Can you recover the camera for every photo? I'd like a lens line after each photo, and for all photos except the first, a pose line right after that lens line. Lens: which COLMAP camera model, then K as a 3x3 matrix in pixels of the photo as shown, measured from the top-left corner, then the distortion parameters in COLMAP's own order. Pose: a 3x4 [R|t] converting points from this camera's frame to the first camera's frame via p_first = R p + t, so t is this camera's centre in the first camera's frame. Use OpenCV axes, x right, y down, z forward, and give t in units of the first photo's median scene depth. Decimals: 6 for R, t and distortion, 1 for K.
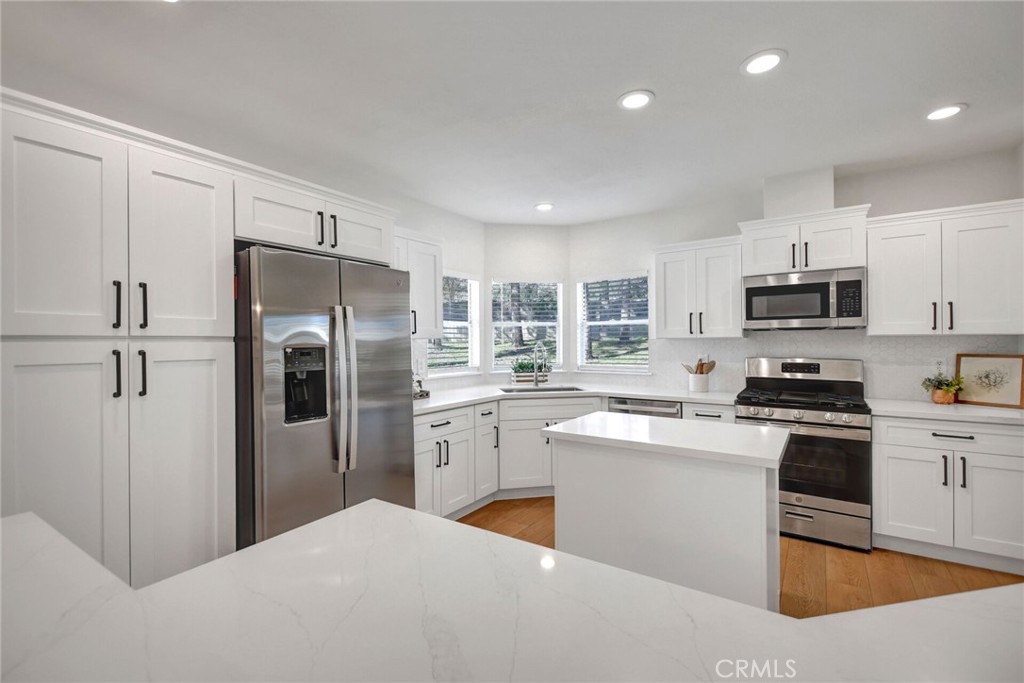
lens RADIAL K [[450.4, 0, 511.1], [0, 450.4, 342.8], [0, 0, 1]] dist [0.000768, -0.001382]
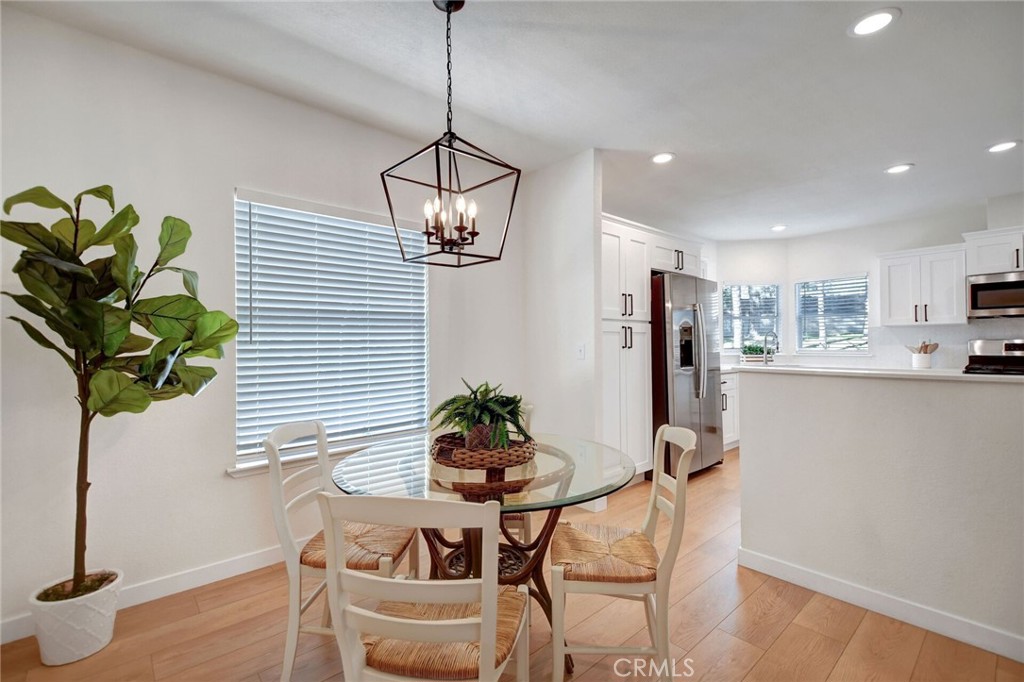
lens RADIAL K [[450.4, 0, 512.2], [0, 450.4, 339.9], [0, 0, 1]] dist [0.000768, -0.001382]
pose [[0.965617, -0.001089, -0.259968, -0.393697], [-0.001378, 0.999956, -0.009308, 0.047951], [0.259966, 0.009346, 0.965572, -0.556067]]
